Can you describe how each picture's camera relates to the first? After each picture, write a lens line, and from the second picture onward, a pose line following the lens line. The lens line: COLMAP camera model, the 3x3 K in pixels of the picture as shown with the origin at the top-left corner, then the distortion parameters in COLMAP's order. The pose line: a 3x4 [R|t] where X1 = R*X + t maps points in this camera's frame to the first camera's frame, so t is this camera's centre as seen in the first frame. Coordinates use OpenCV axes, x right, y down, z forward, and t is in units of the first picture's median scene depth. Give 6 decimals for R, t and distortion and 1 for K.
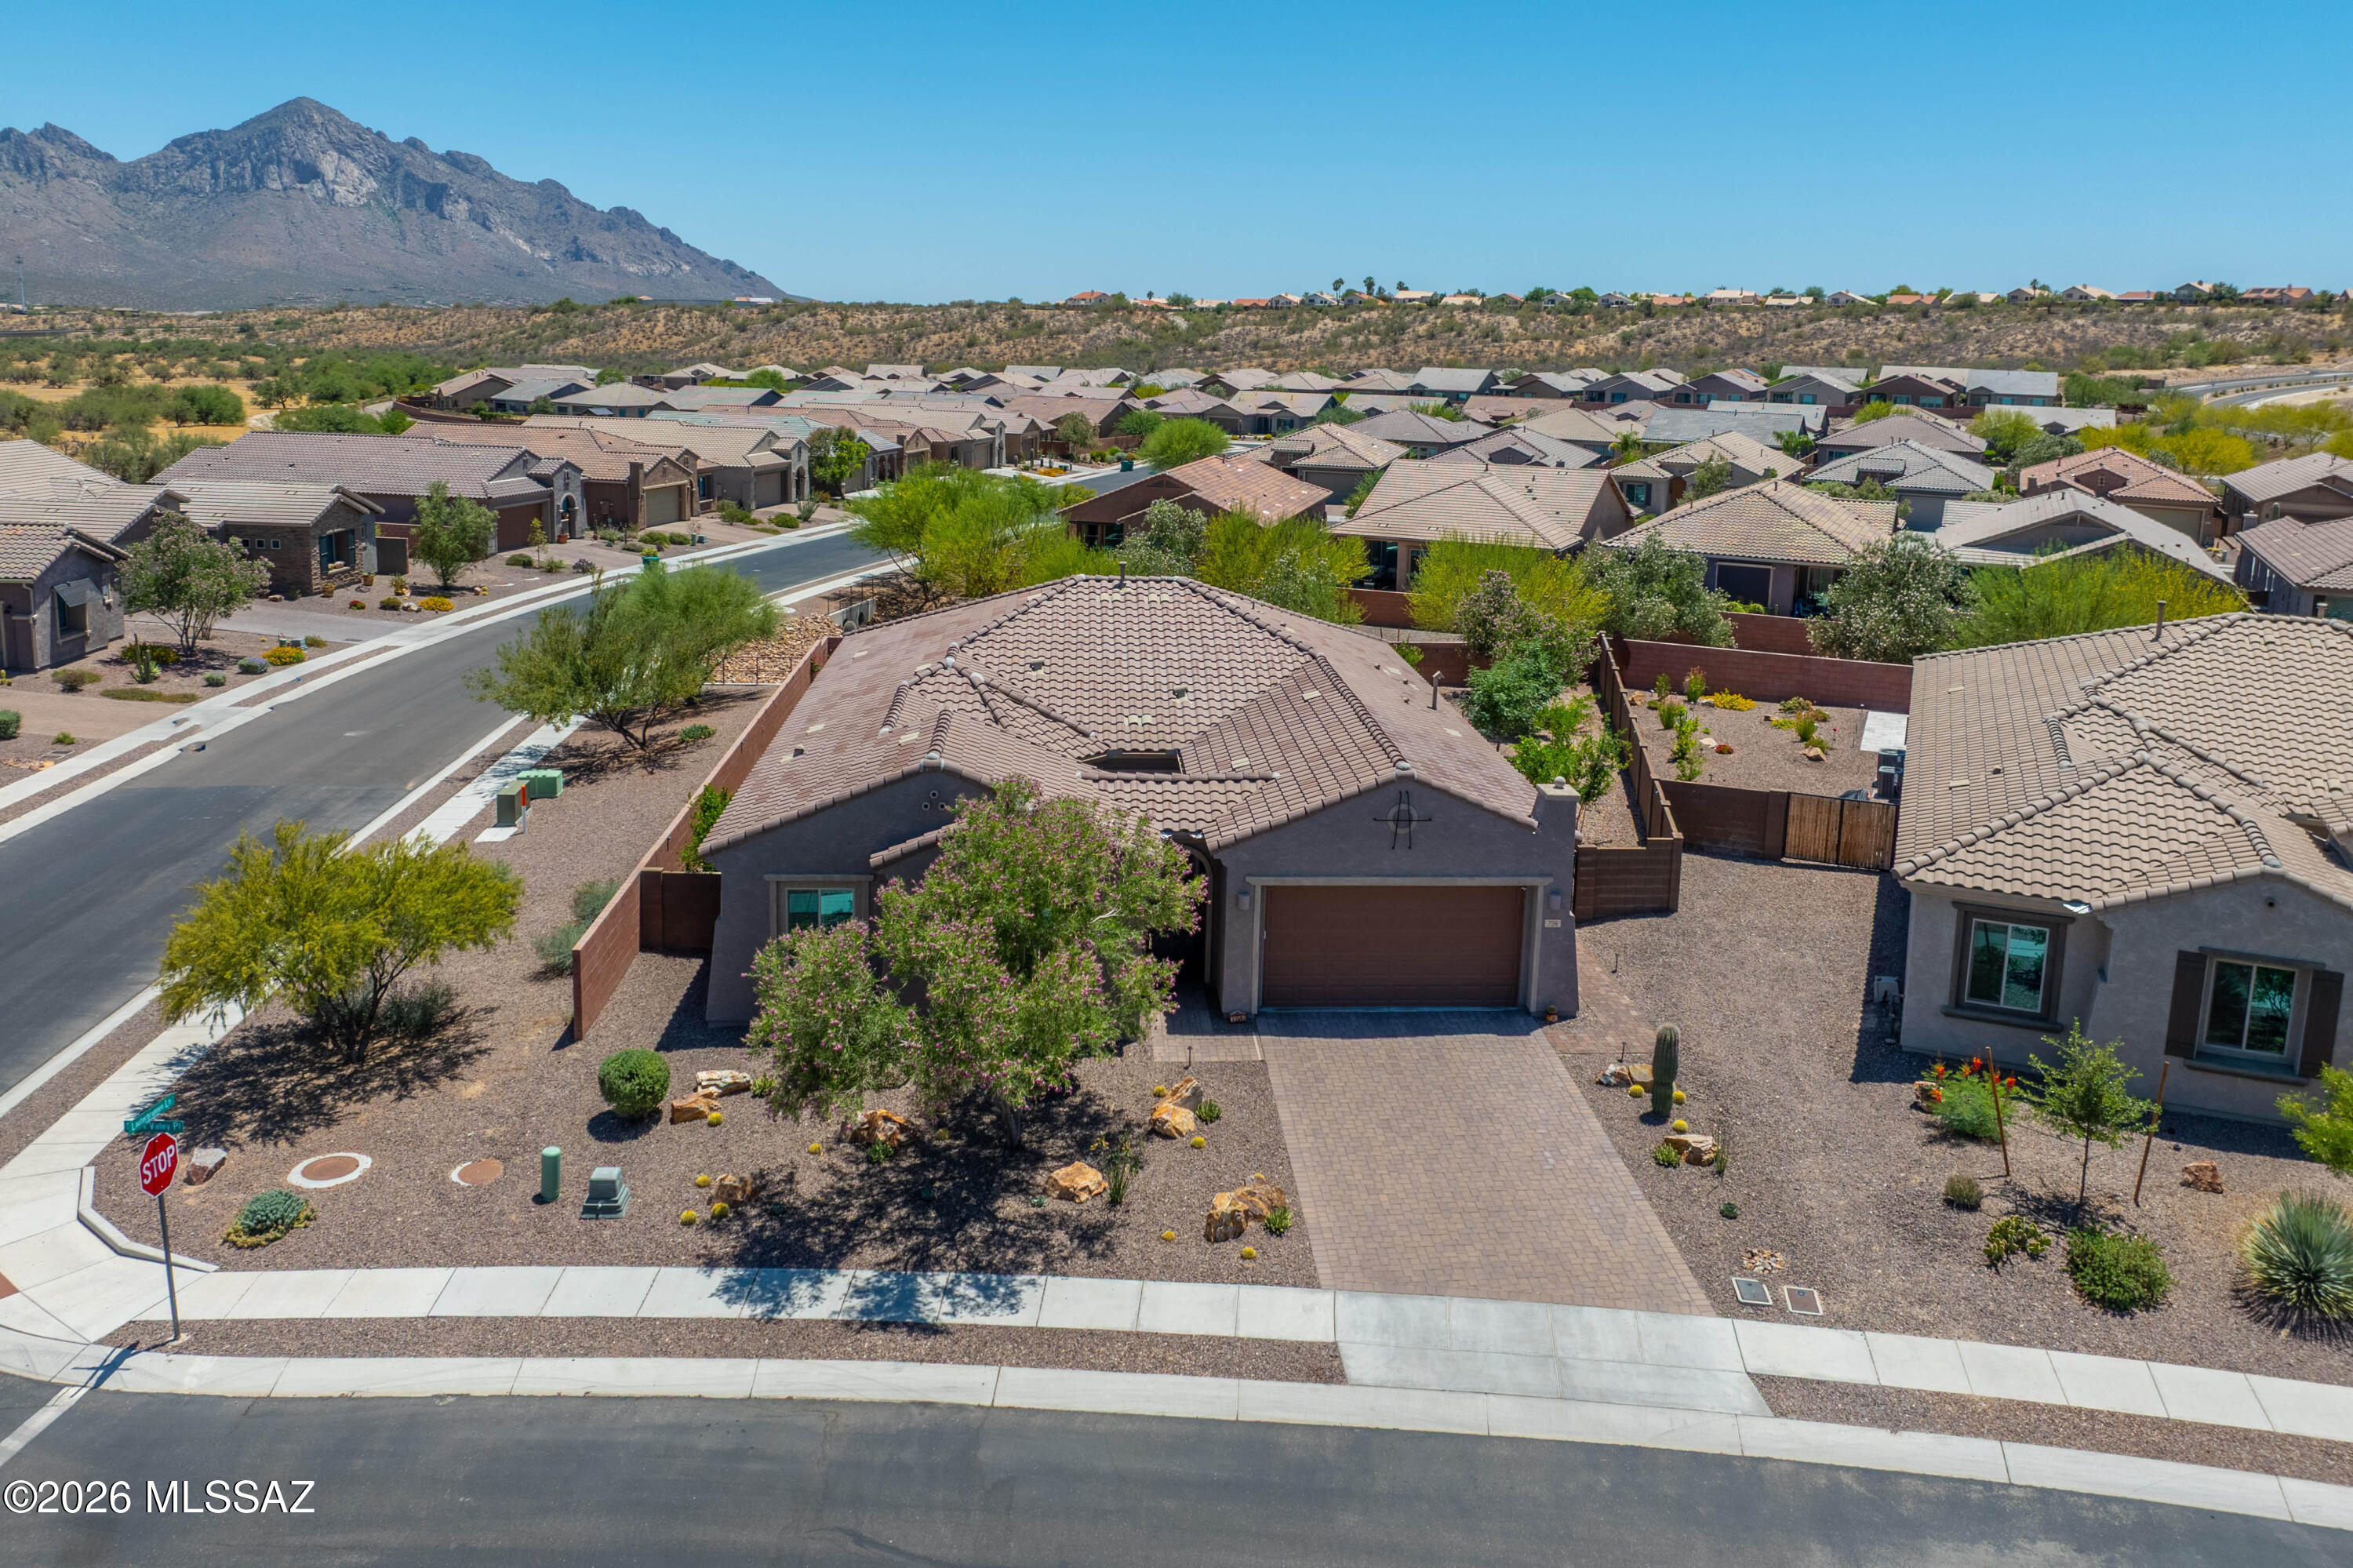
lens RADIAL K [[1785.9, 0, 1176.5], [0, 1785.9, 784.0], [0, 0, 1]] dist [-0.050513, -0.004267]
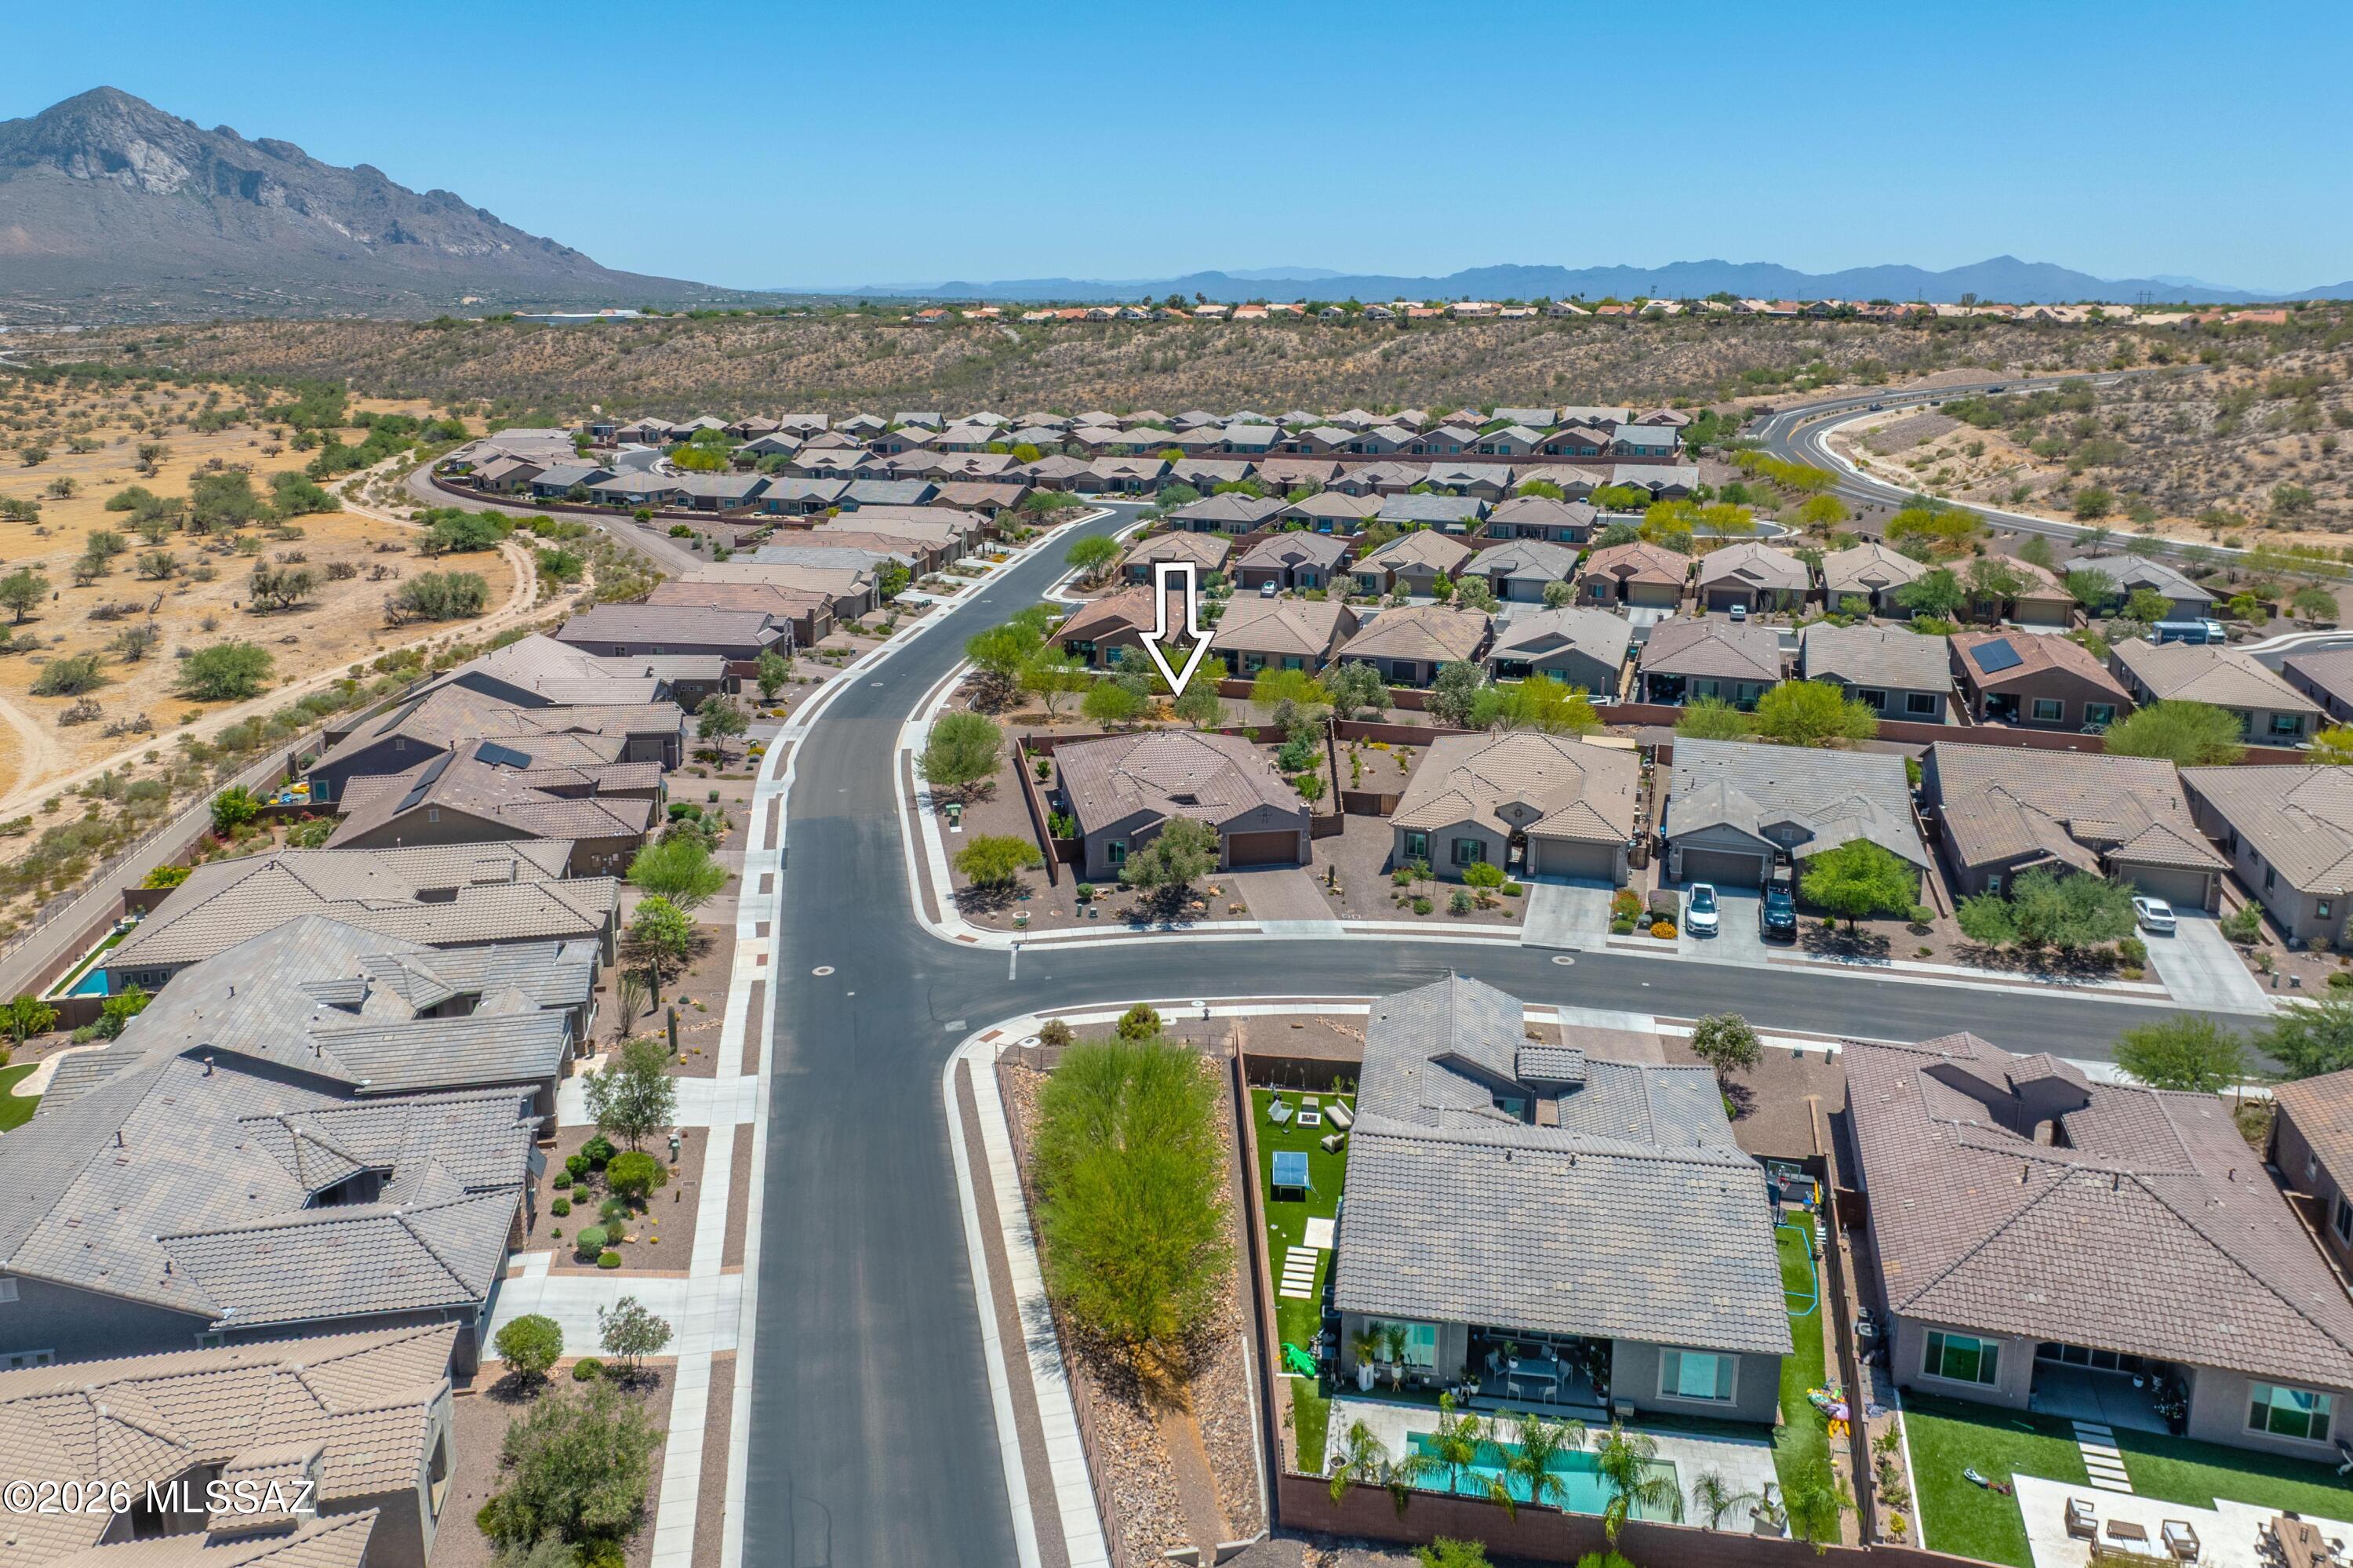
lens RADIAL K [[1785.9, 0, 1176.5], [0, 1785.9, 784.0], [0, 0, 1]] dist [-0.050513, -0.004267]
pose [[0.993002, -0.054342, 0.104855, -0.032742], [0.049712, 0.997691, 0.046273, -0.016637], [-0.107127, -0.040737, 0.993410, -0.199038]]
